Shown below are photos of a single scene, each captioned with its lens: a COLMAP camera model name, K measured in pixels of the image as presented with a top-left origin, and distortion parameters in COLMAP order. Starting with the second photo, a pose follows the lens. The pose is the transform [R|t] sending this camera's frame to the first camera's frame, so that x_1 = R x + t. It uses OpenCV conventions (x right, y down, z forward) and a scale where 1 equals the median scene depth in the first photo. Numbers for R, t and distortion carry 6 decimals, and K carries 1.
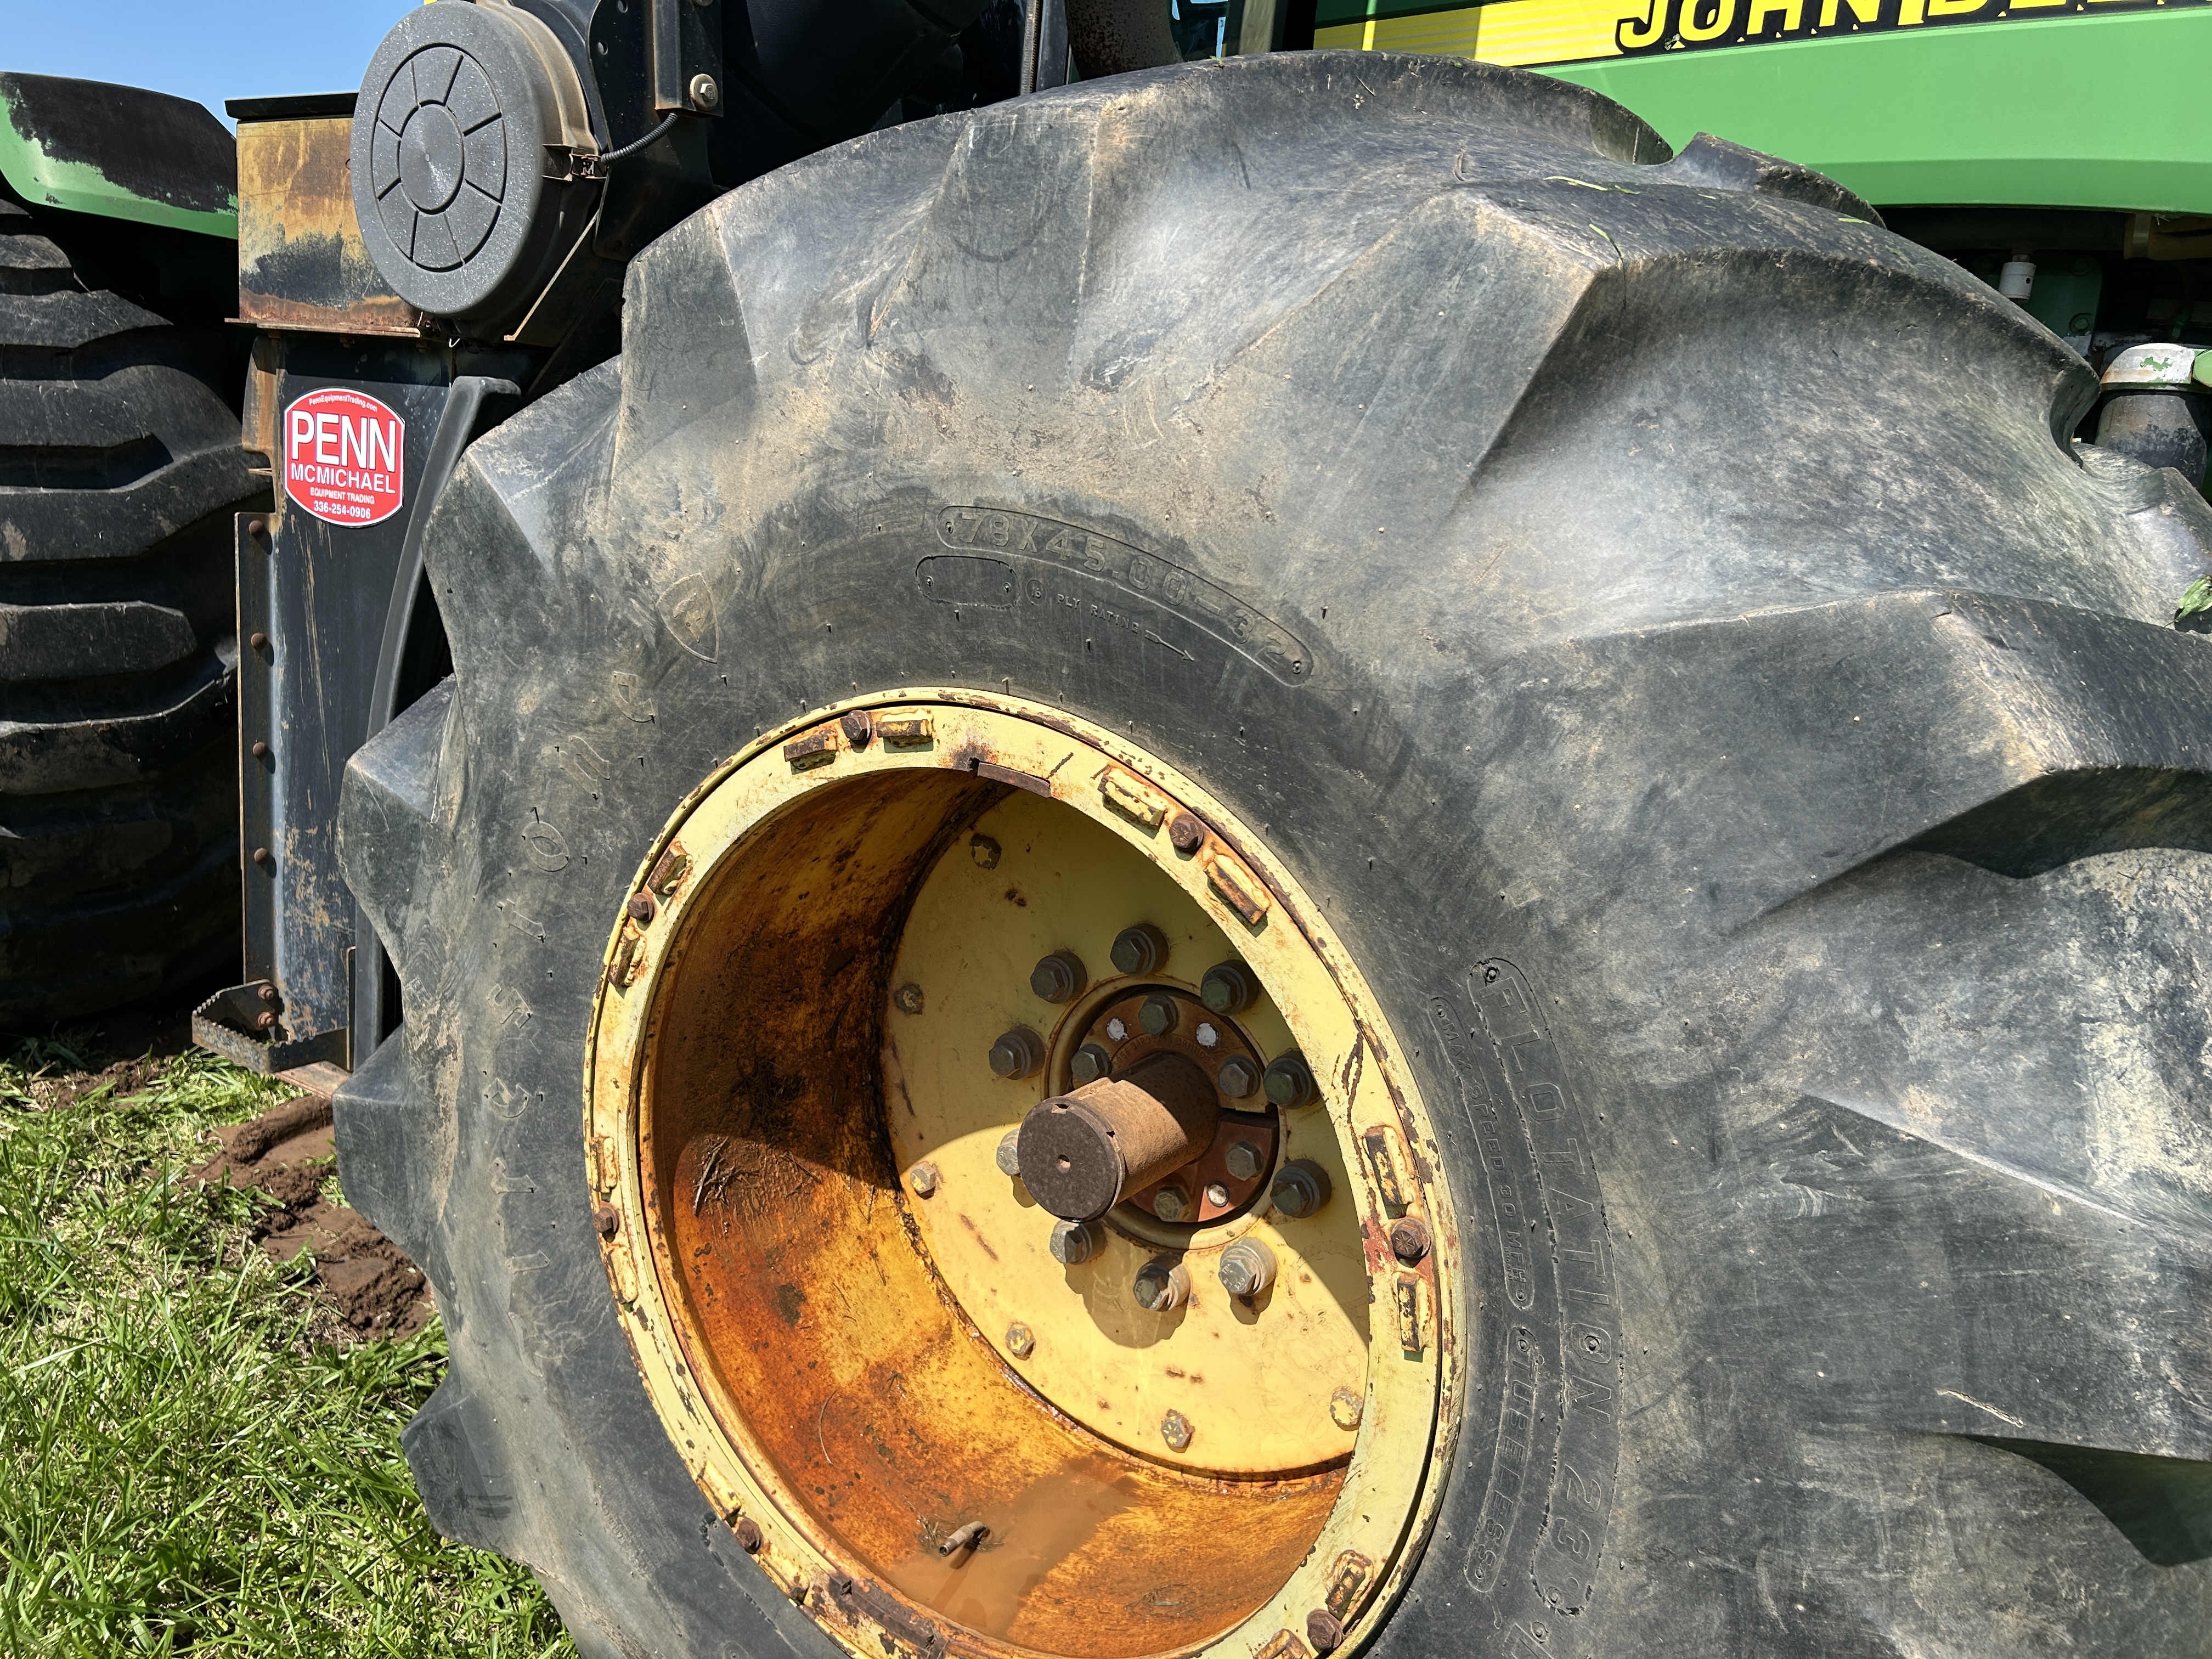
lens RADIAL K [[1655.7, 0, 1106.0], [0, 1655.7, 829.5], [0, 0, 1]] dist [0.068126, -0.085026]
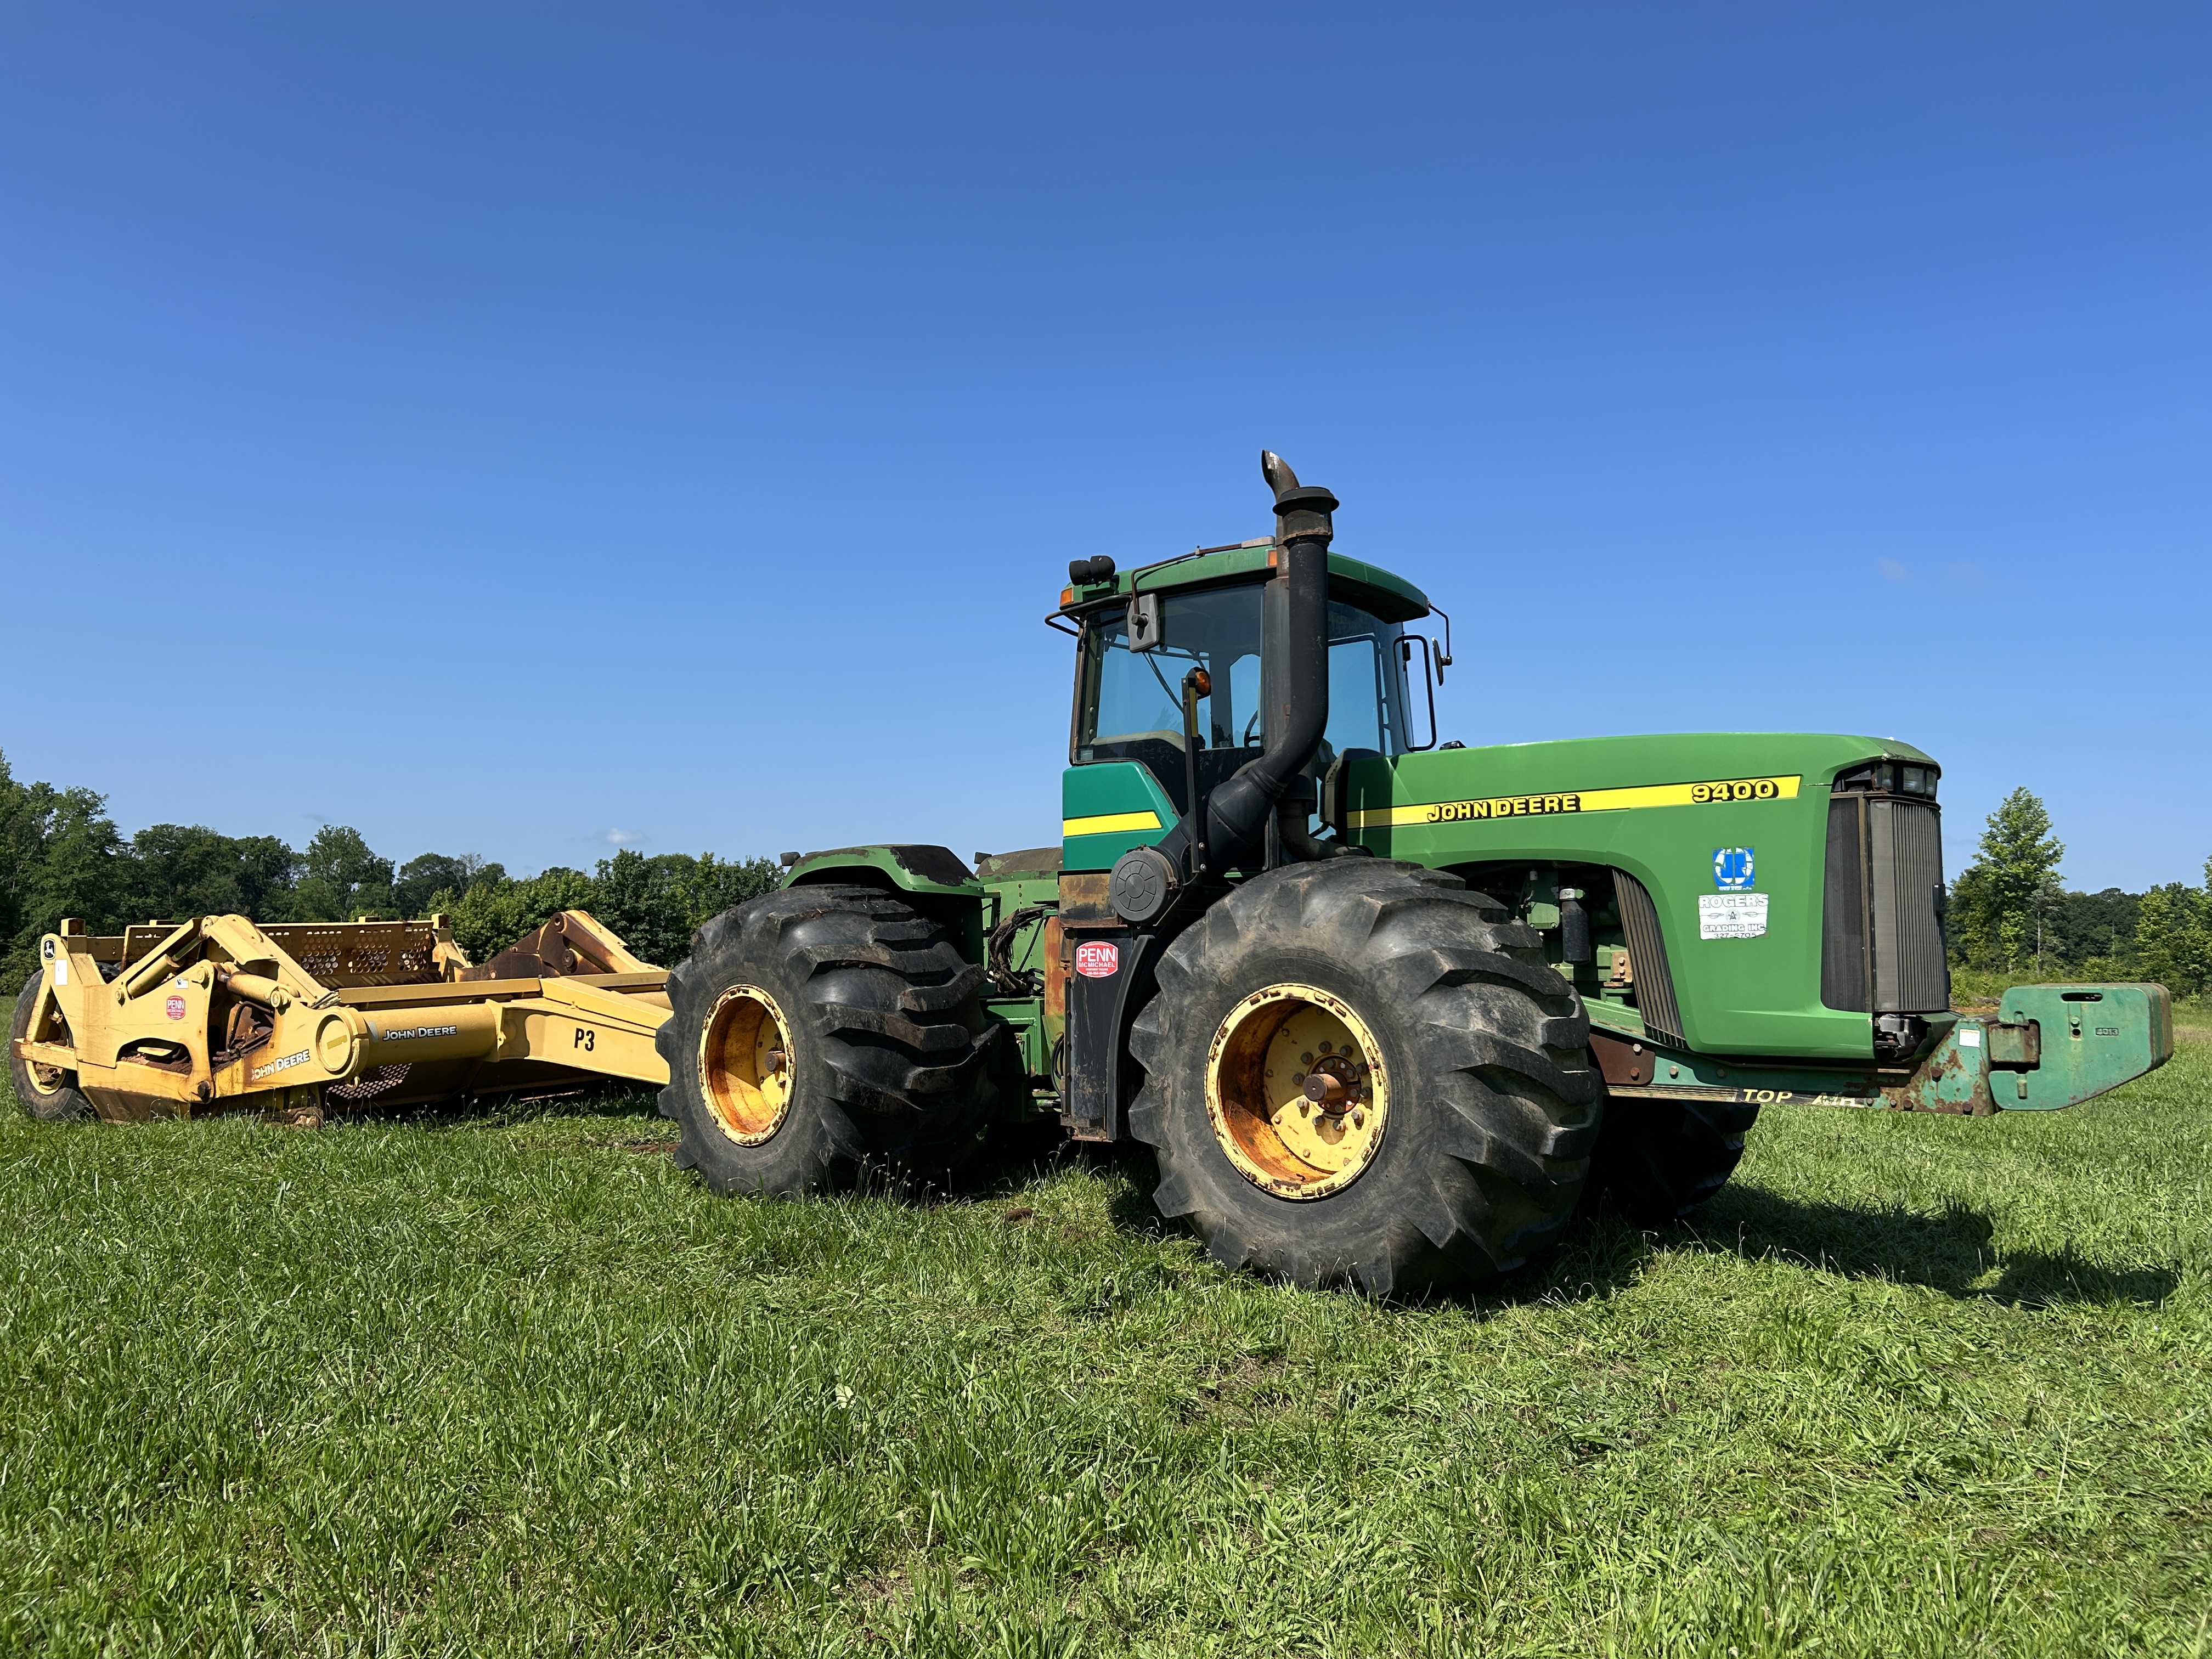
lens RADIAL K [[1619.4, 0, 1106.0], [0, 1619.4, 829.5], [0, 0, 1]] dist [0.124415, -0.082560]
pose [[0.992115, -0.096723, -0.079701, -0.174882], [0.069076, 0.952619, -0.296220, 0.851498], [0.104576, 0.288379, 0.951789, -3.741187]]
